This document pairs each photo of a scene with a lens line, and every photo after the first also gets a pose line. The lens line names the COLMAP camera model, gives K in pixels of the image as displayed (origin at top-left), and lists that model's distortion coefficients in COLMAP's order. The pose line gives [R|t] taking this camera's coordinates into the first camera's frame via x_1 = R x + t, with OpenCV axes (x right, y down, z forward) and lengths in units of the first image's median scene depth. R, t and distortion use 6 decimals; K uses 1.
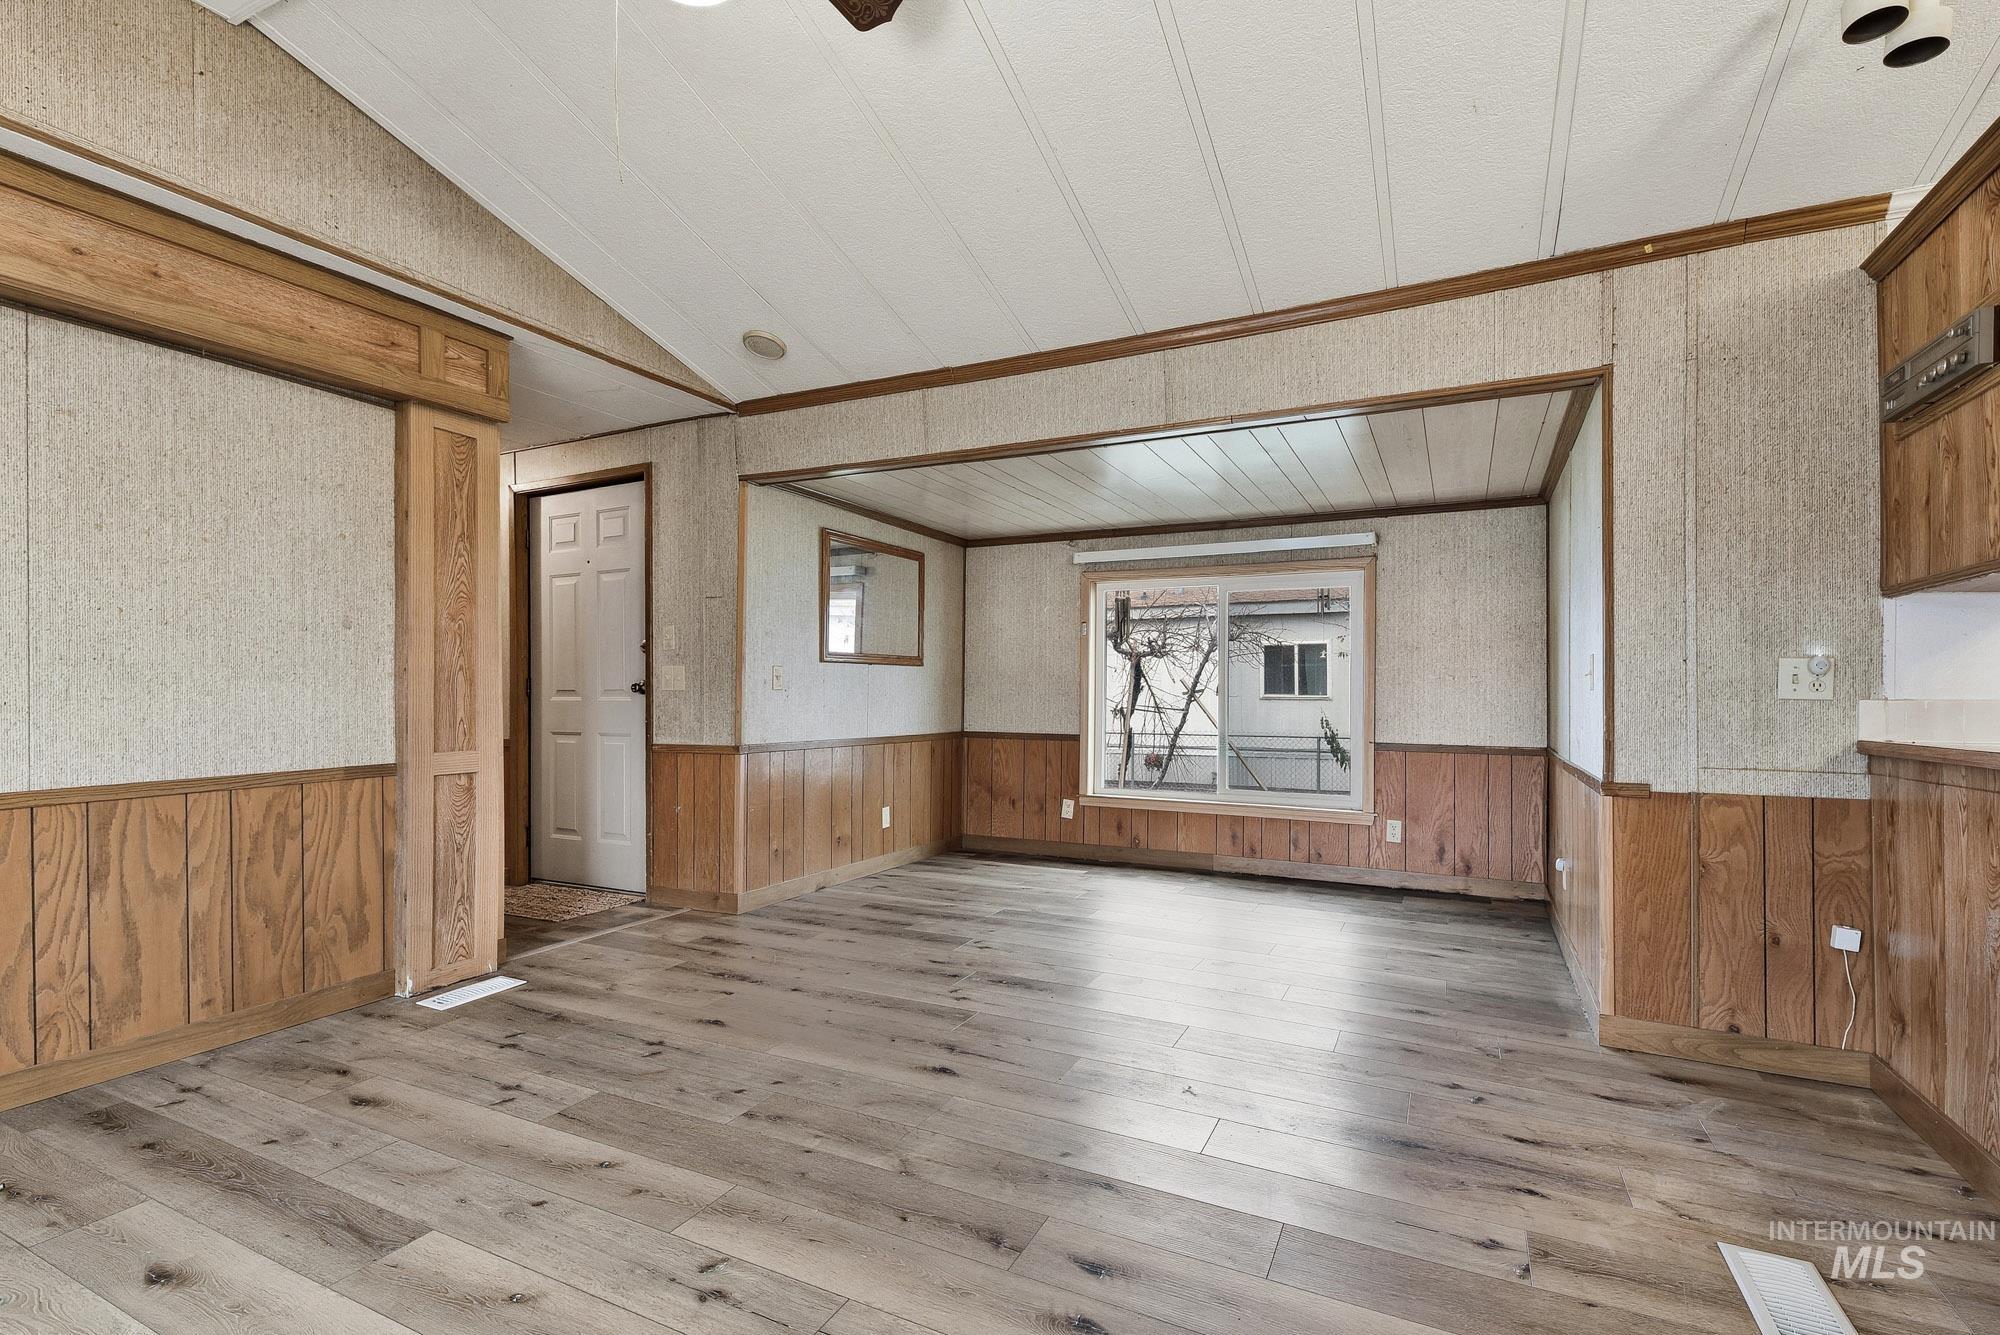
lens RADIAL K [[924.9, 0, 992.9], [0, 924.9, 687.0], [0, 0, 1]] dist [0.010535, -0.000037]
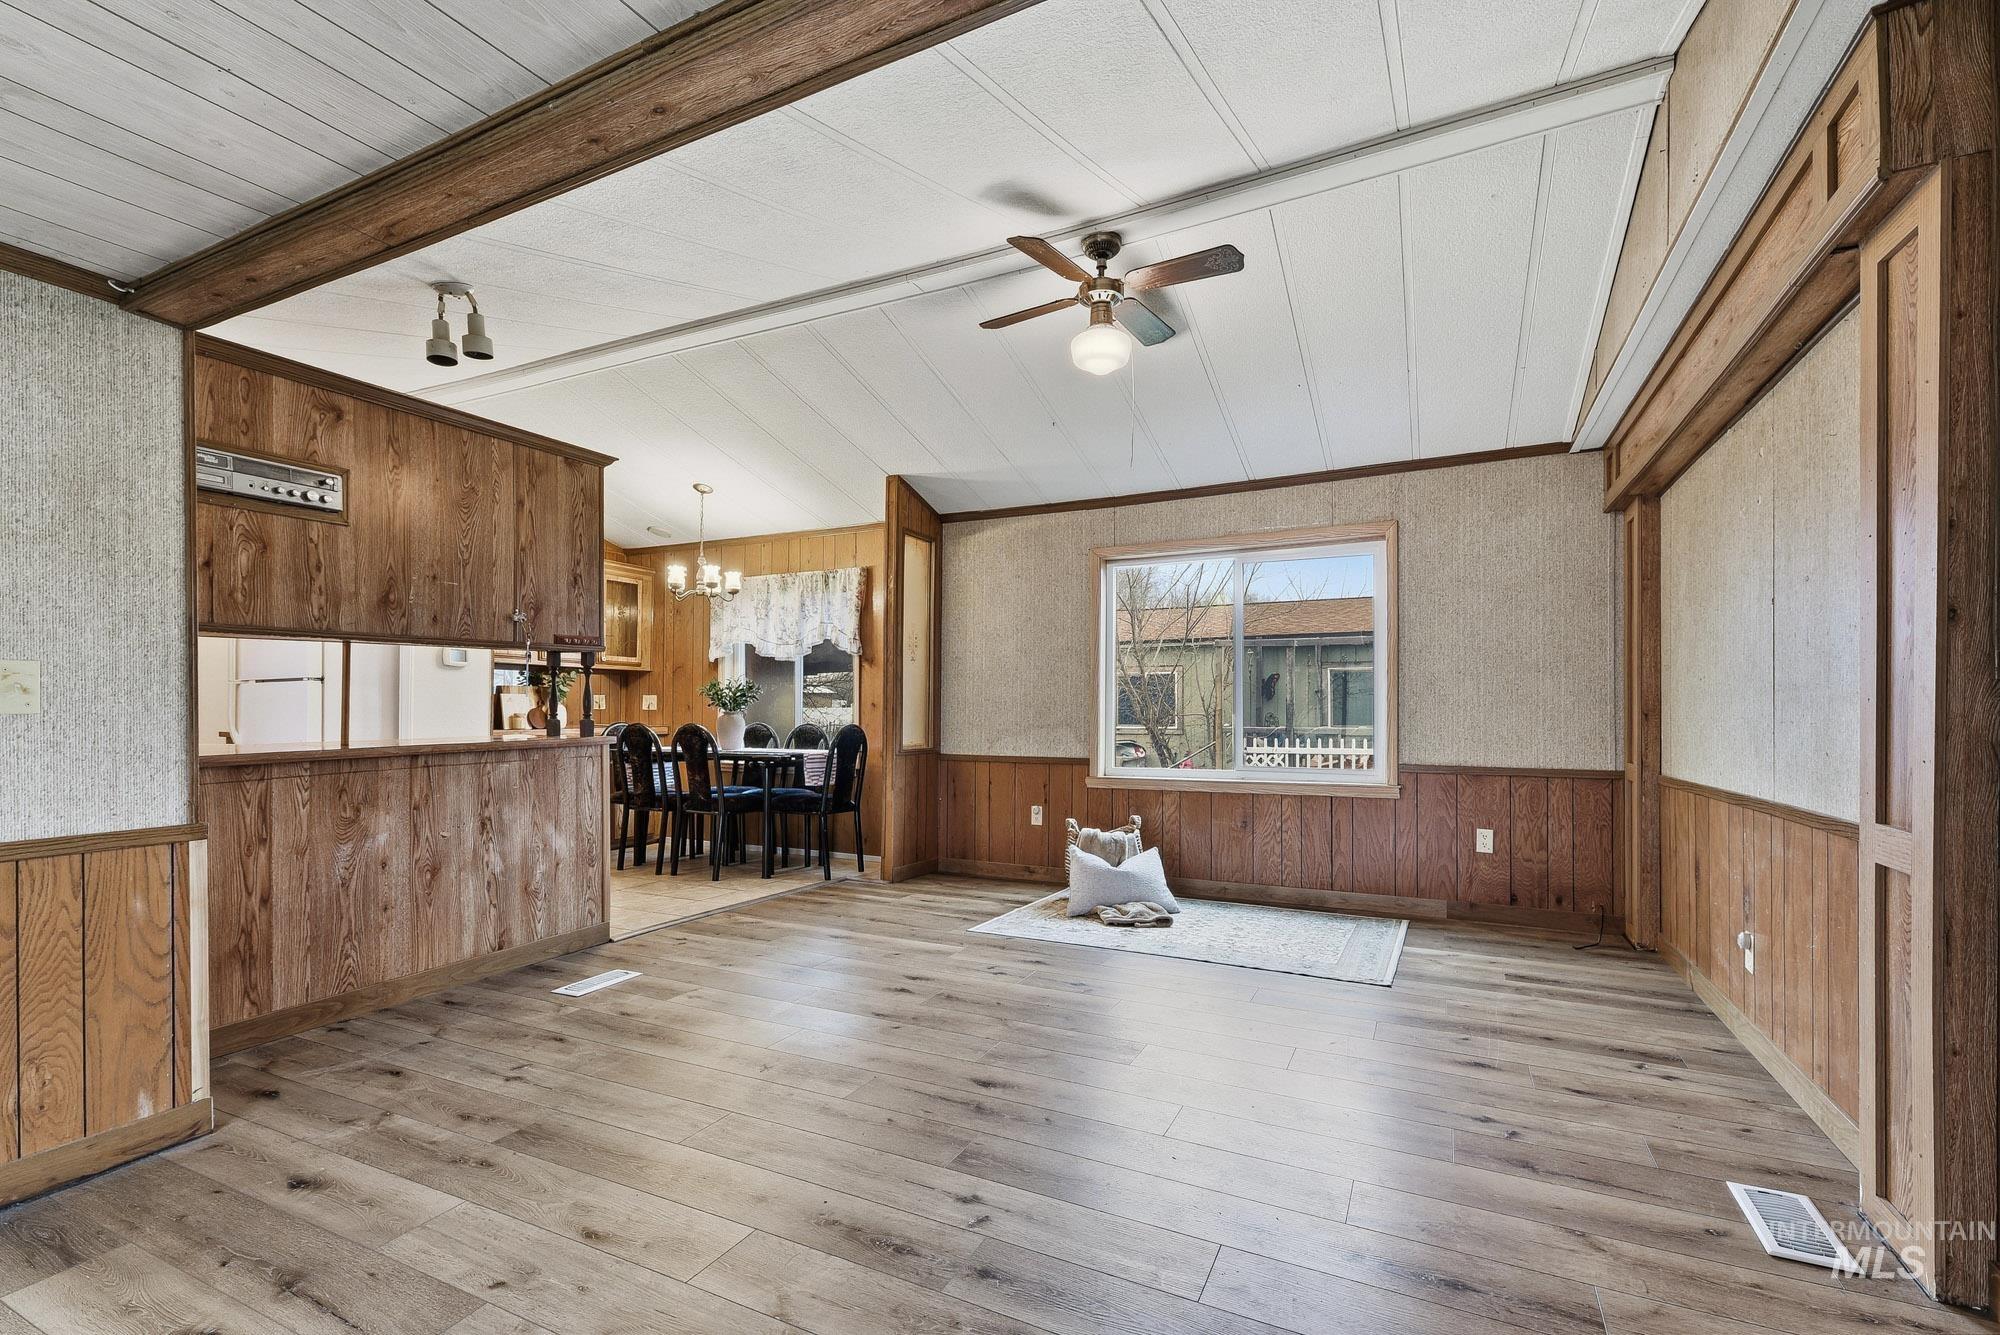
lens RADIAL K [[883.7, 0, 988.2], [0, 883.7, 705.7], [0, 0, 1]] dist [0.010746, -0.000035]
pose [[-0.999974, -0.000162, 0.007193, -0.034260], [-0.000196, 0.999989, -0.004739, -0.000156], [-0.007192, -0.004741, -0.999963, 1.065903]]
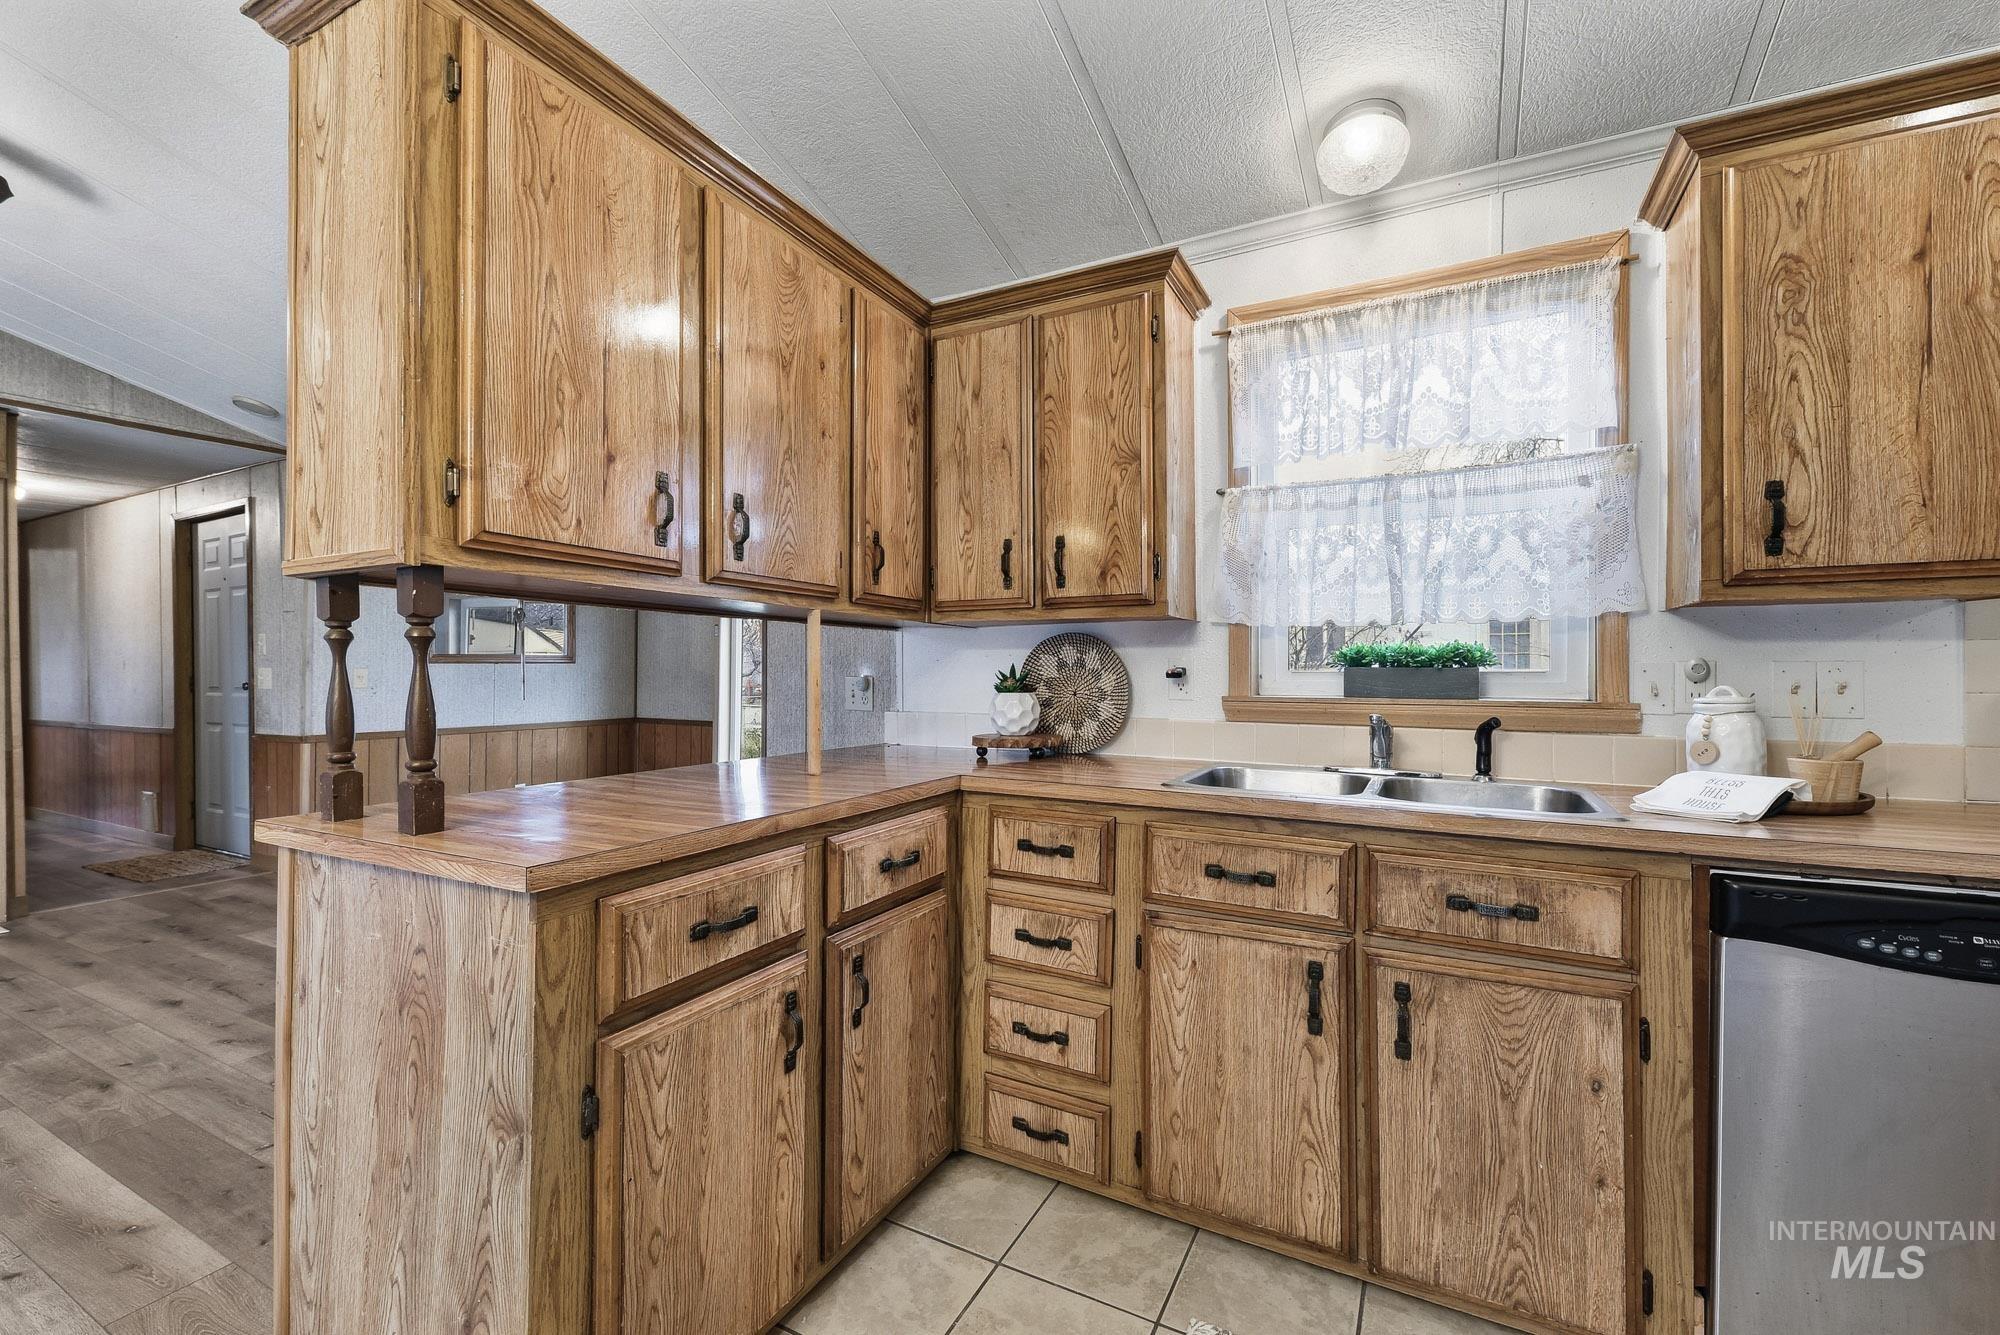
lens RADIAL K [[871.7, 0, 1000.0], [0, 871.7, 667.5], [0, 0, 1]] dist [0.000684, 0.000089]
pose [[0.999559, -0.002683, -0.029588, 0.600001], [0.002935, 0.999960, 0.008508, -0.028901], [0.029564, -0.008591, 0.999526, -0.085660]]
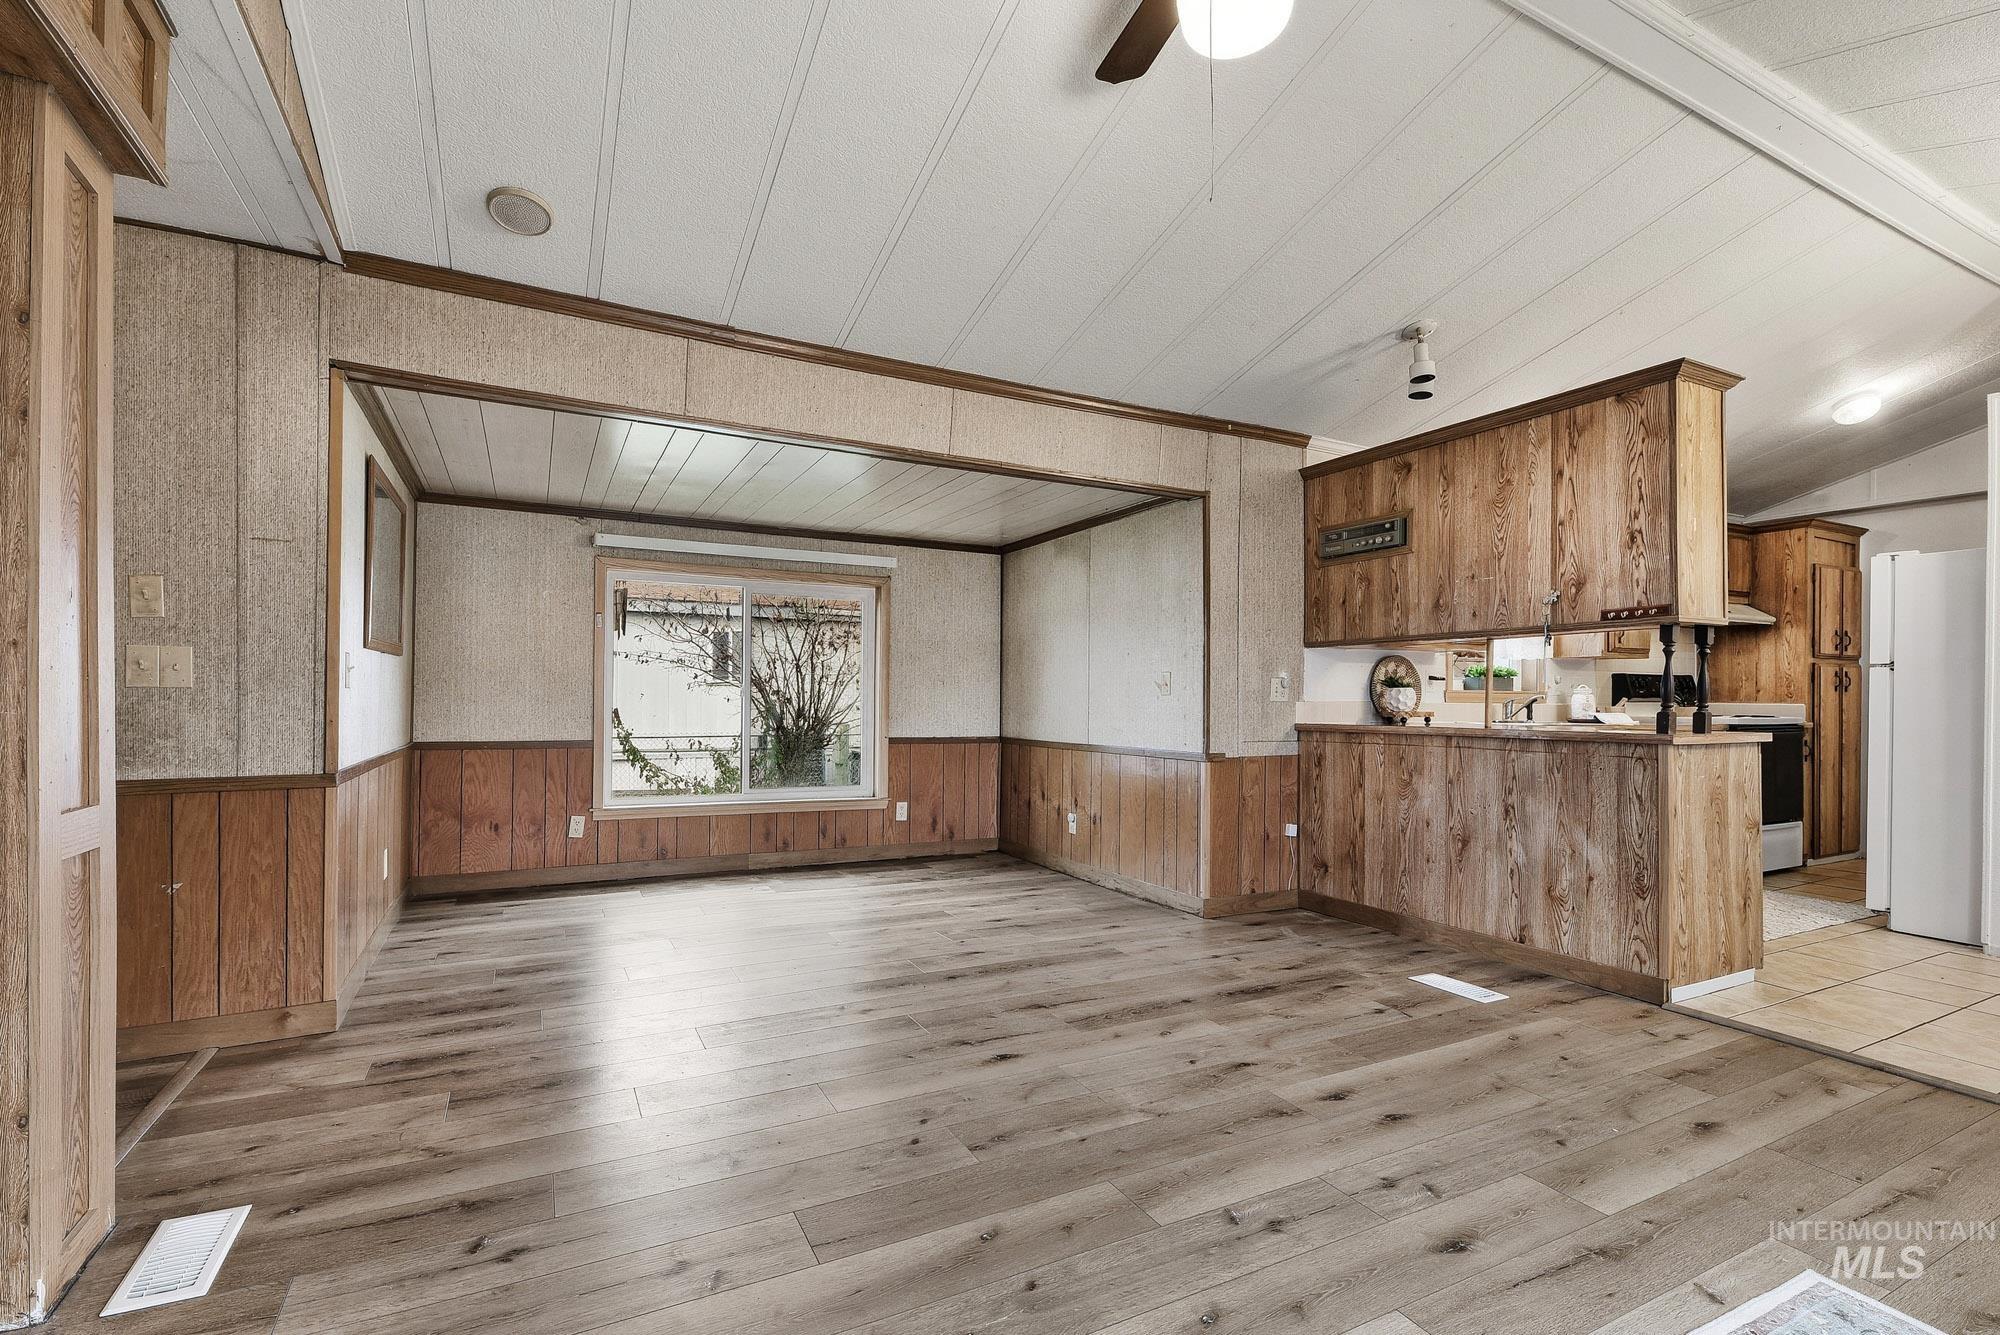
lens RADIAL K [[922.2, 0, 1021.6], [0, 922.2, 697.5], [0, 0, 1]] dist [-0.000872, -0.000005]
pose [[0.574649, 0.001159, 0.818399, -0.482862], [-0.011952, 0.999904, 0.006976, -0.000492], [-0.818313, -0.013791, 0.574608, 0.209129]]
